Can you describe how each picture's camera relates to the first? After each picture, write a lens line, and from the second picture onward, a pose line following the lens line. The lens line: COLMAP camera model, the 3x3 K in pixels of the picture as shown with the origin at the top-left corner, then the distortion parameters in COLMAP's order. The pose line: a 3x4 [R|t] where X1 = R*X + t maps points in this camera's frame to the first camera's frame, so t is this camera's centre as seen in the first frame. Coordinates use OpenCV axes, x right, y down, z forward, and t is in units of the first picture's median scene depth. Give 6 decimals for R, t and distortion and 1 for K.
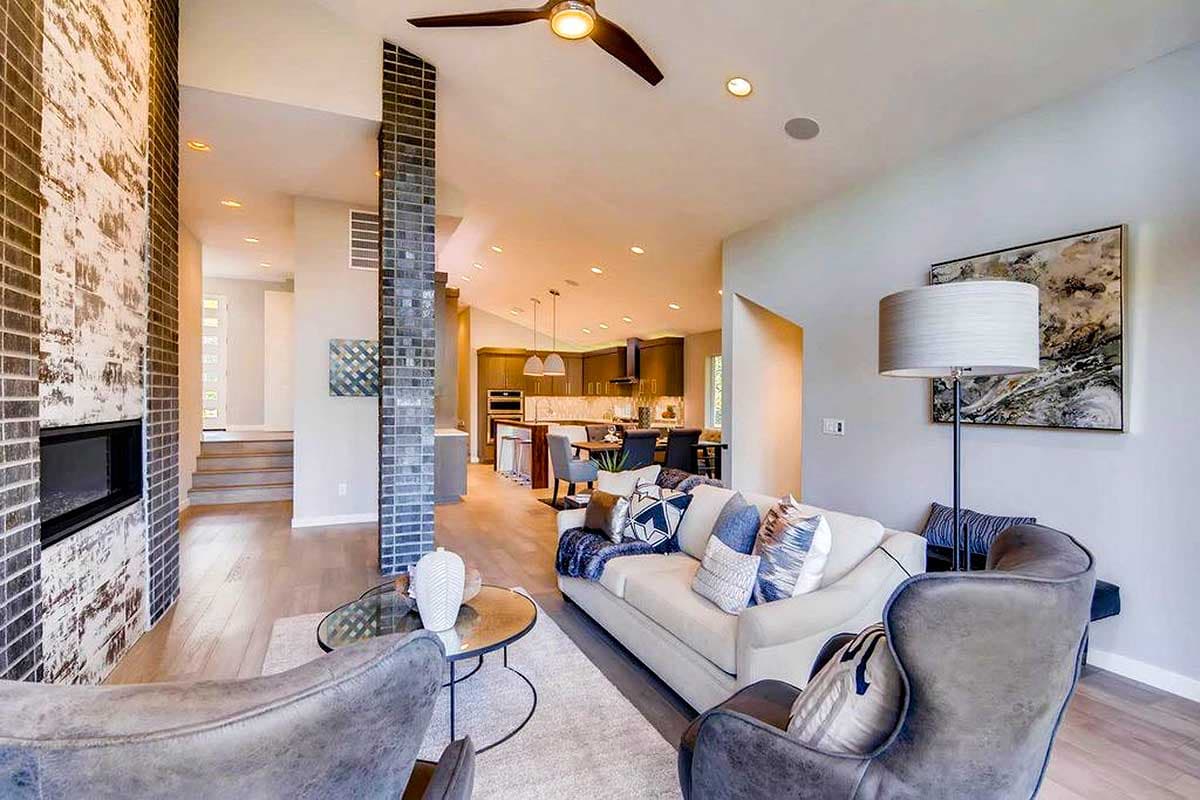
lens RADIAL K [[584.6, 0, 600.0], [0, 584.6, 400.0], [0, 0, 1]] dist [-0.003851, -0.002041]
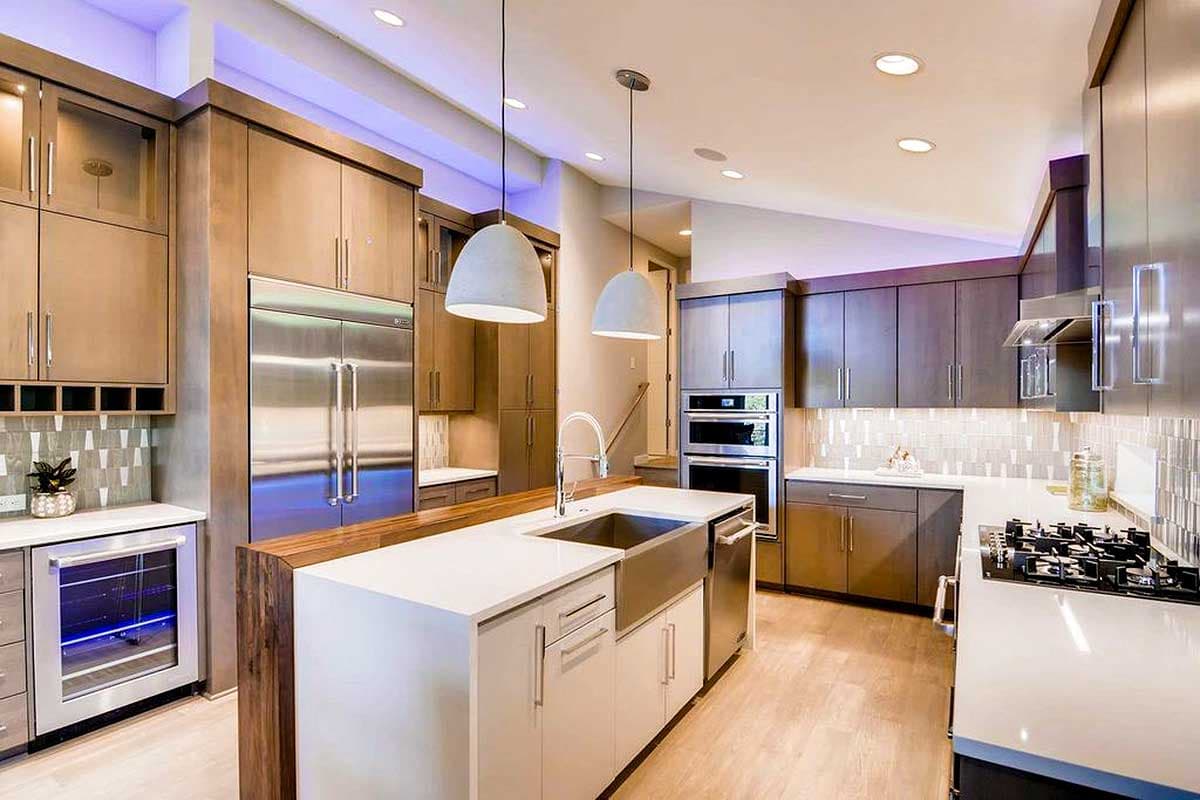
lens RADIAL K [[598.6, 0, 594.2], [0, 598.6, 406.0], [0, 0, 1]] dist [-0.000784, 0.000142]
pose [[0.550254, -0.004804, -0.834984, 0.124620], [0.001174, 0.999987, -0.004980, -0.006839], [0.834997, 0.001760, 0.550252, 0.813437]]
